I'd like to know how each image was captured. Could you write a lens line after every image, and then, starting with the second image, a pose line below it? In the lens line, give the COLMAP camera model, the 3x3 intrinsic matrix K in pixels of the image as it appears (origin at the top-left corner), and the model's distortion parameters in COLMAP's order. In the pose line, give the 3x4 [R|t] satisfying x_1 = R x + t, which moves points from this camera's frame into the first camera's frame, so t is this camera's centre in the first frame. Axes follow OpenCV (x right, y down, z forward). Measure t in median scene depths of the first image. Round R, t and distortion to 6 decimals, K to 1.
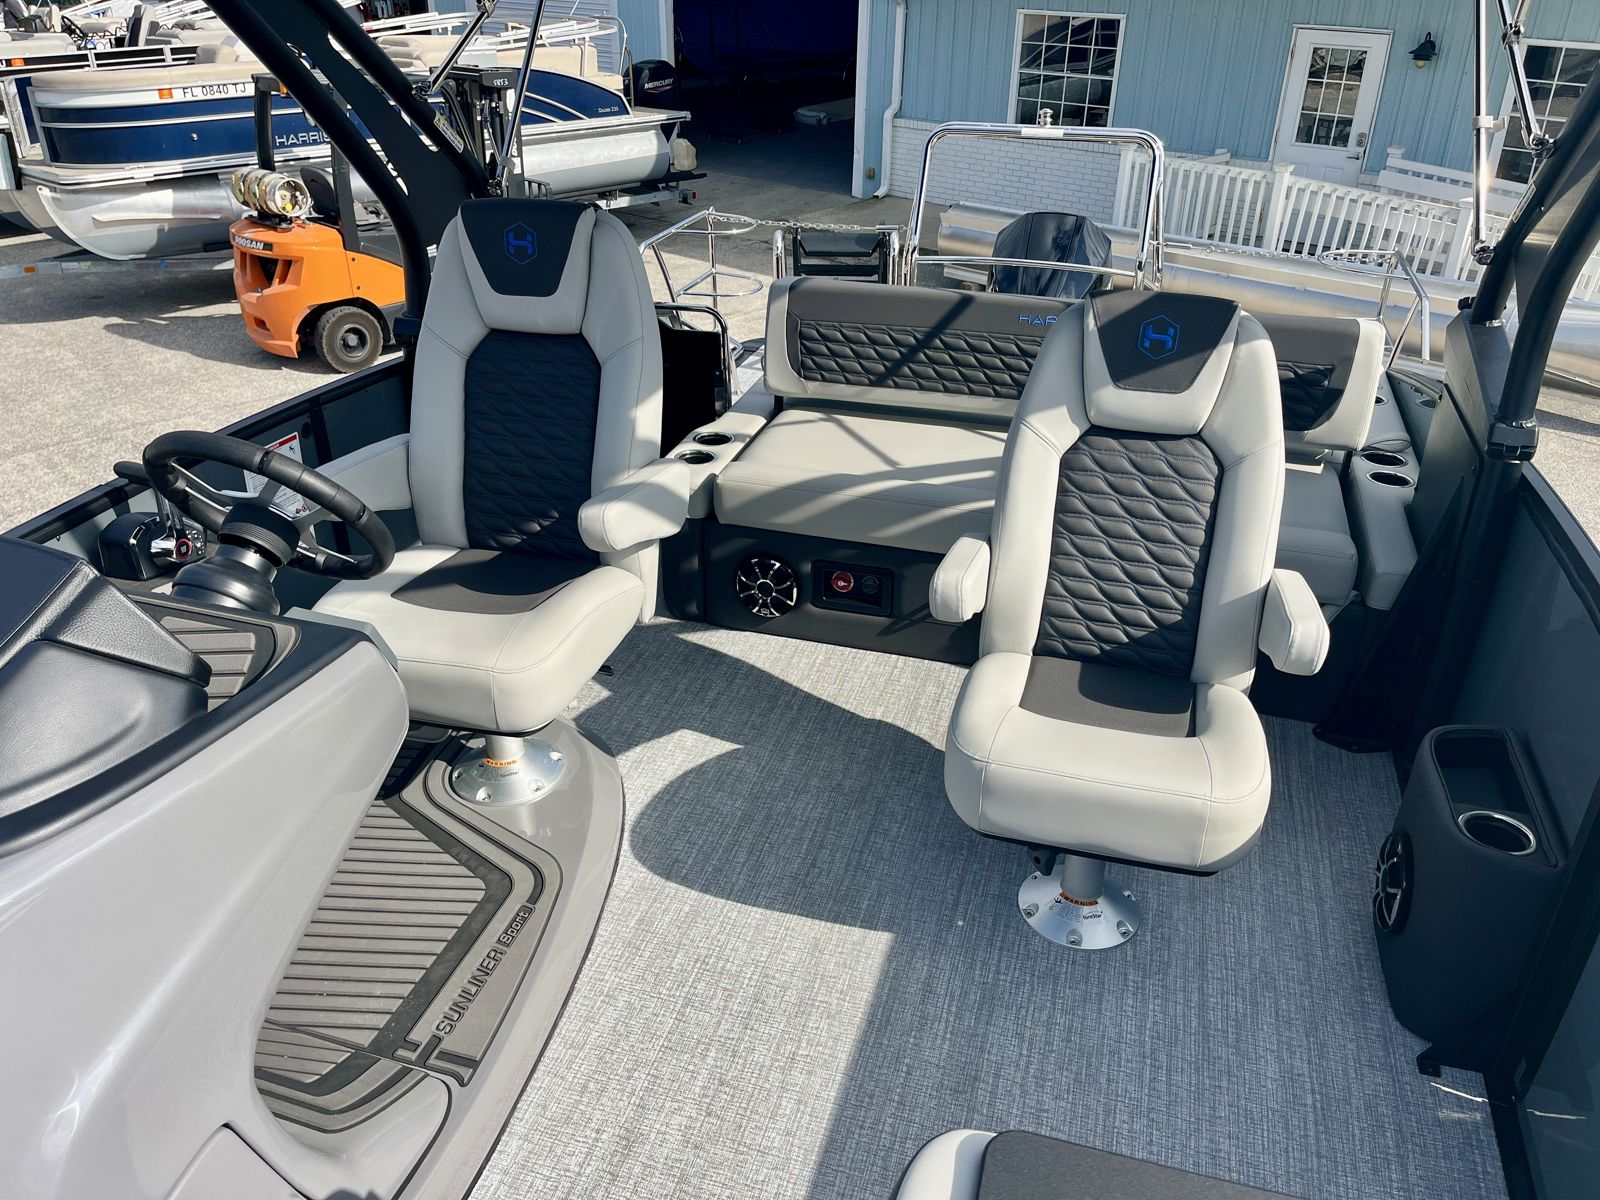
lens RADIAL K [[1217.1, 0, 808.5], [0, 1217.1, 600.4], [0, 0, 1]] dist [0.061159, -0.089889]
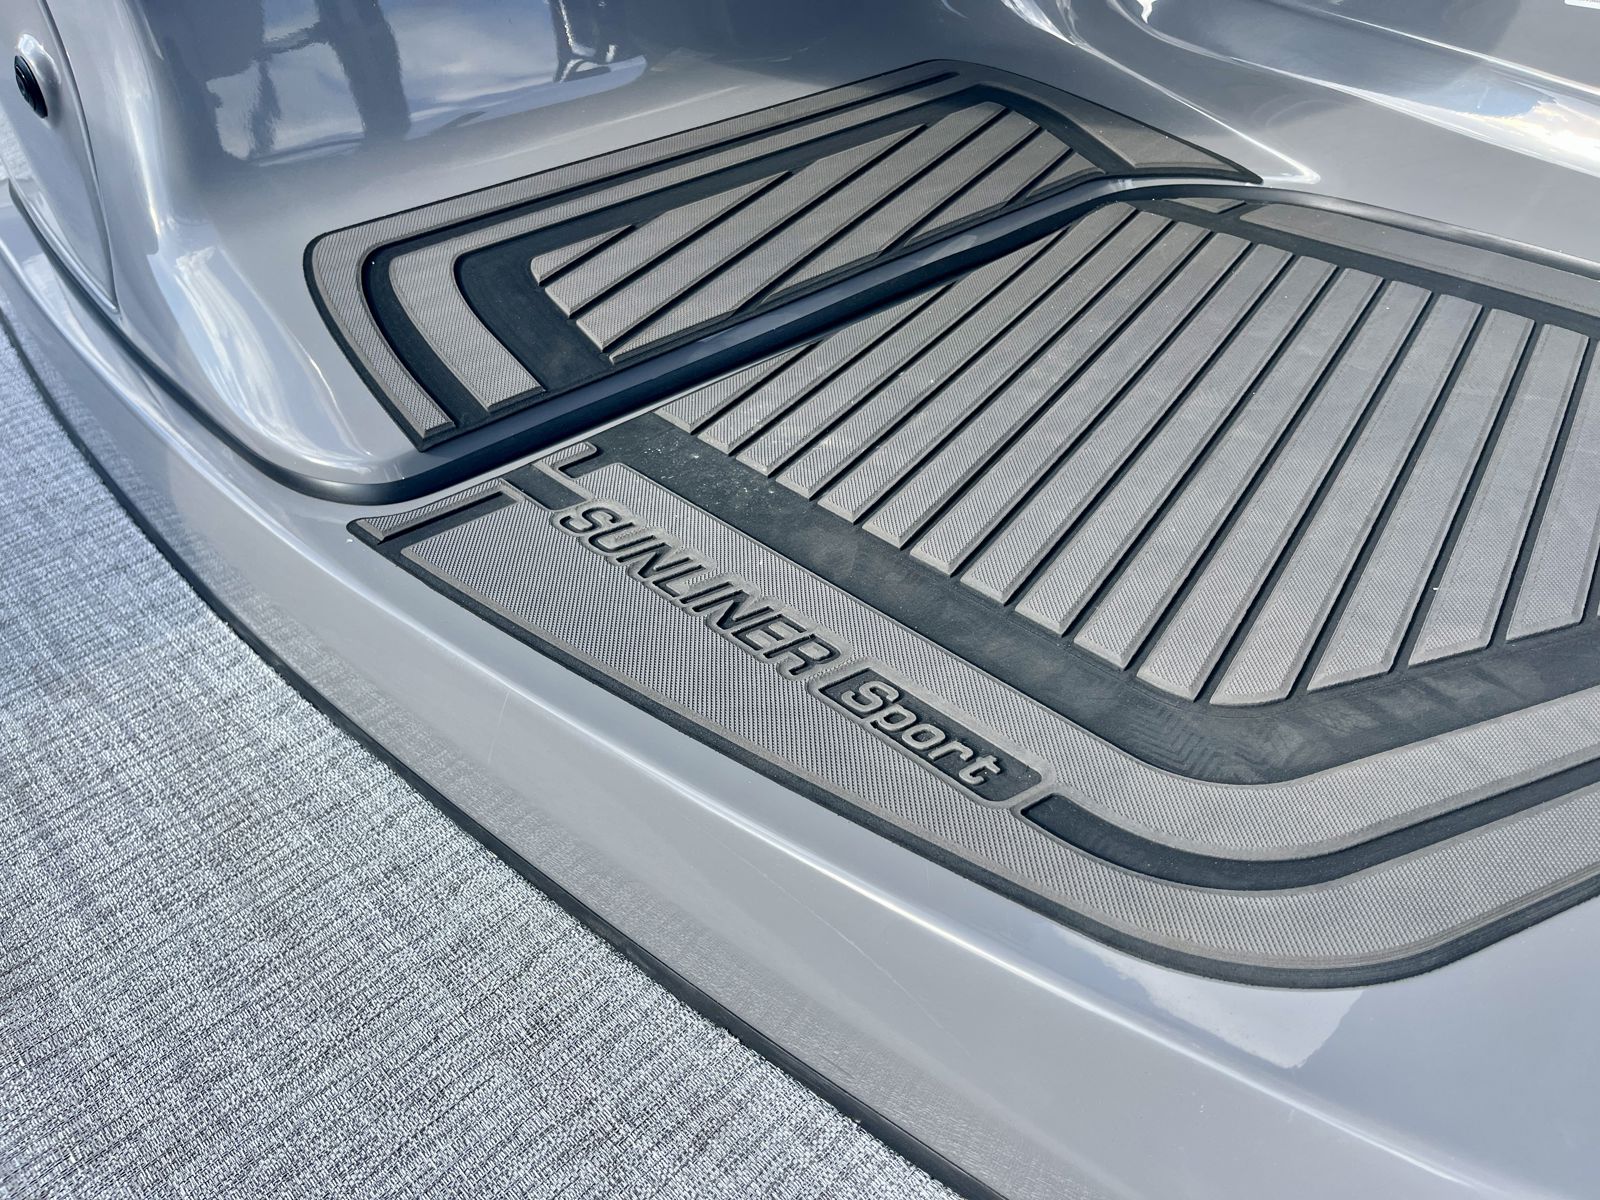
lens RADIAL K [[1205.2, 0, 816.9], [0, 1205.2, 594.5], [0, 0, 1]] dist [0.076467, -0.121135]
pose [[-0.491847, 0.532097, -0.689173, -0.074275], [-0.395743, 0.568426, 0.721304, 0.081174], [0.775547, 0.627507, -0.069004, 0.883553]]
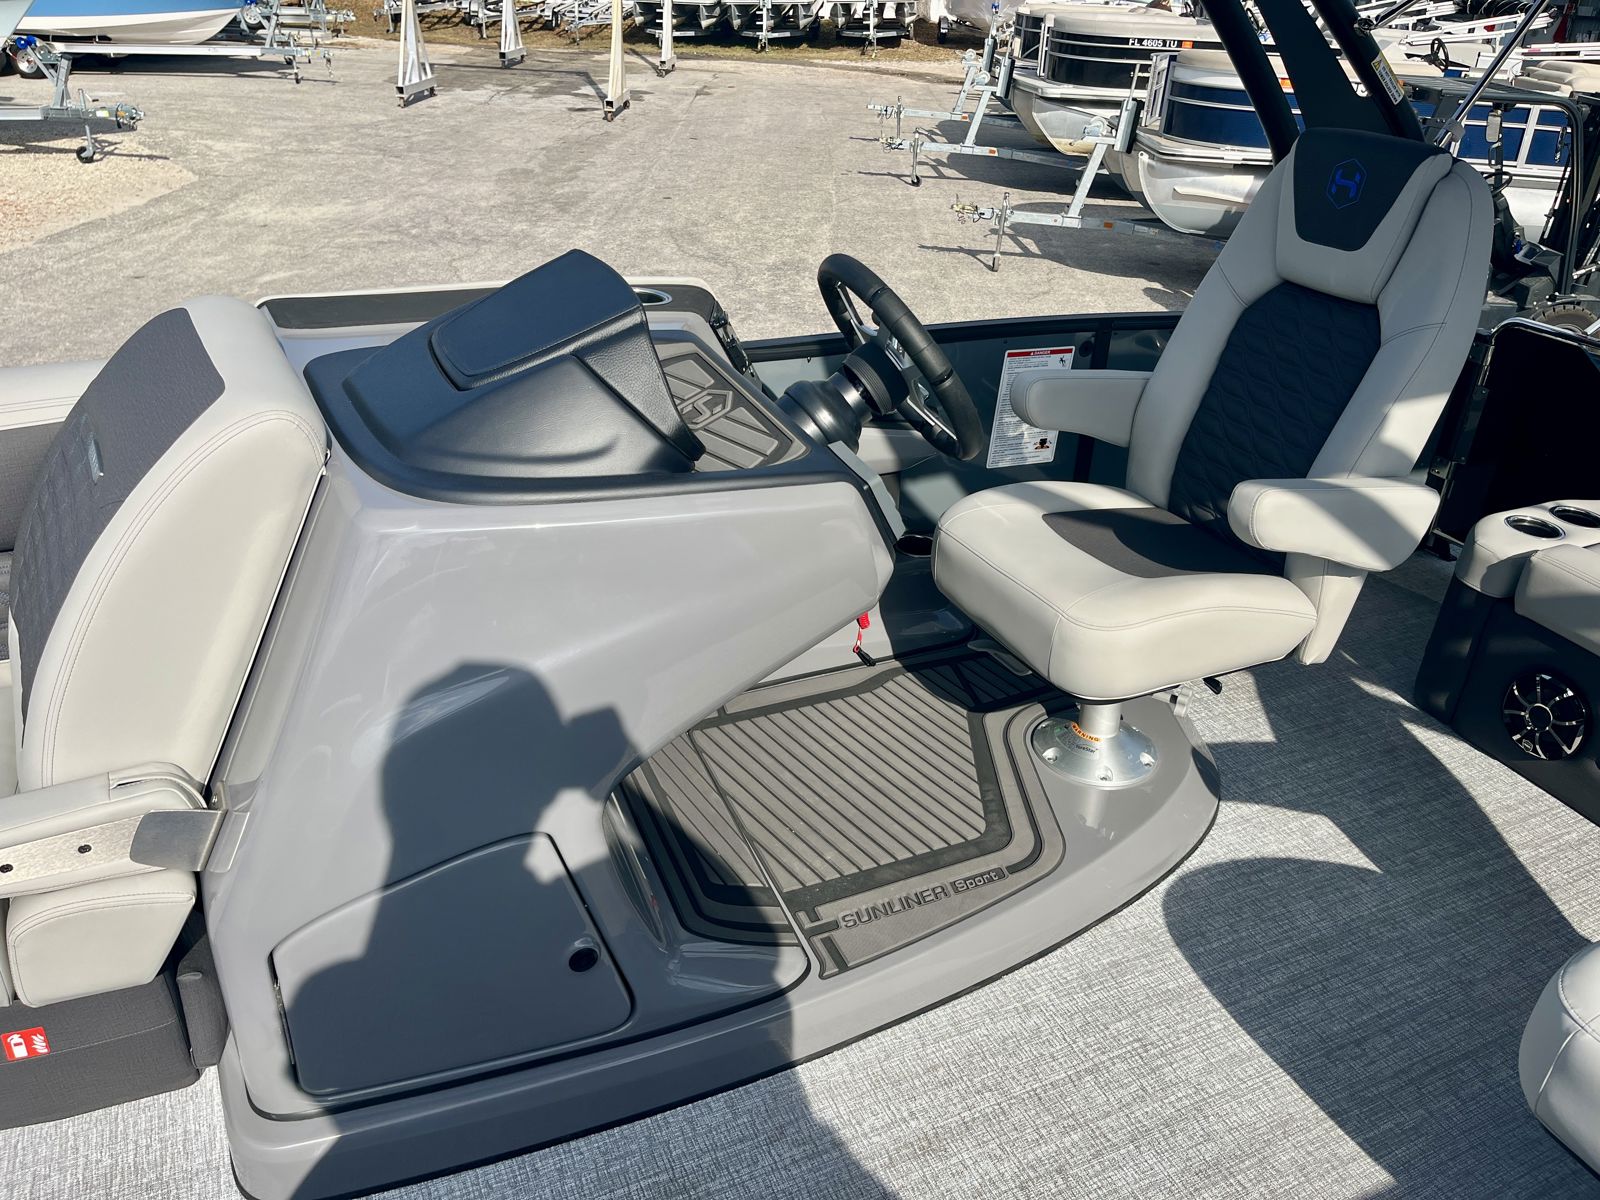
lens RADIAL K [[1217.1, 0, 808.5], [0, 1217.1, 600.4], [0, 0, 1]] dist [0.061159, -0.089889]
pose [[0.660040, 0.379829, -0.648134, 0.172554], [-0.392386, 0.910030, 0.133715, 0.001074], [0.640610, 0.166062, 0.749695, 0.174657]]
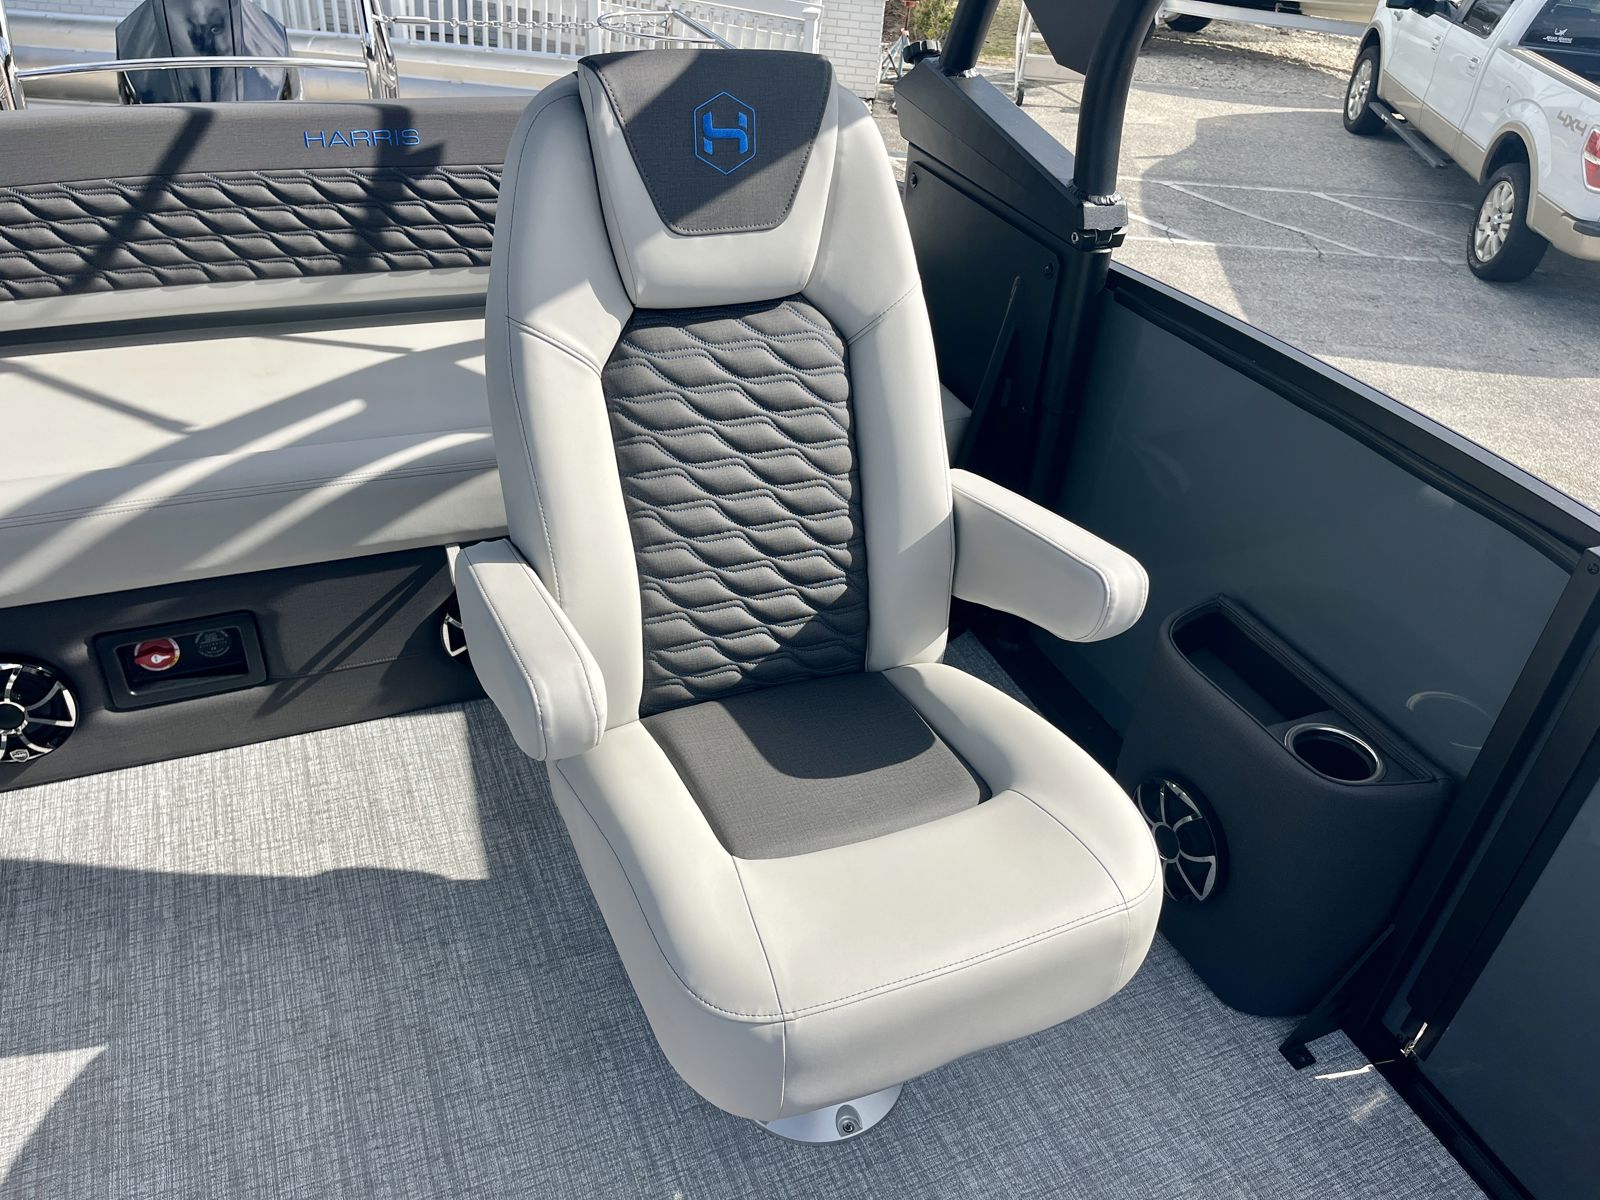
lens RADIAL K [[1217.1, 0, 808.5], [0, 1217.1, 600.4], [0, 0, 1]] dist [0.061159, -0.089889]
pose [[0.771107, -0.323848, 0.548194, -0.057228], [0.243925, 0.945553, 0.215477, -0.115492], [-0.588128, -0.032438, 0.808117, 0.480759]]
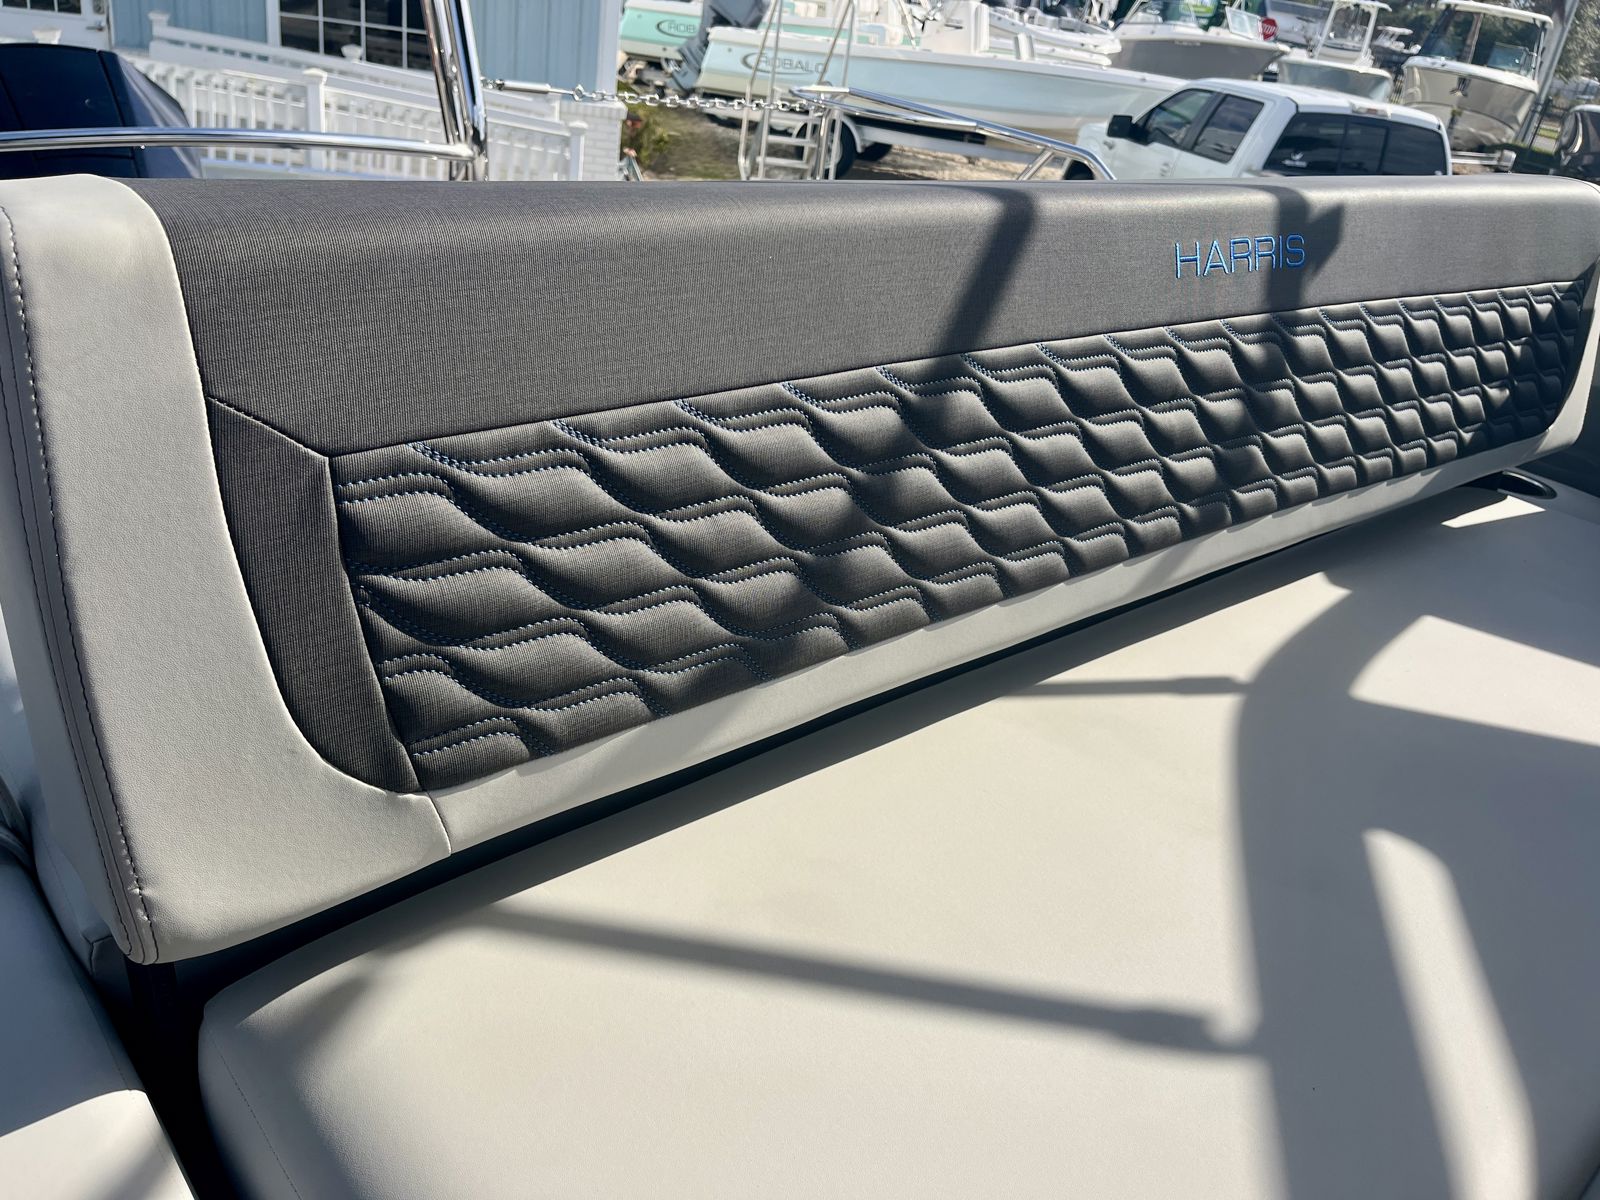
lens RADIAL K [[1205.2, 0, 816.9], [0, 1205.2, 594.5], [0, 0, 1]] dist [0.076467, -0.121135]
pose [[0.531233, -0.333409, 0.778864, -0.133403], [0.281198, 0.936585, 0.209130, -0.322492], [-0.799199, 0.107918, 0.591299, 1.231644]]
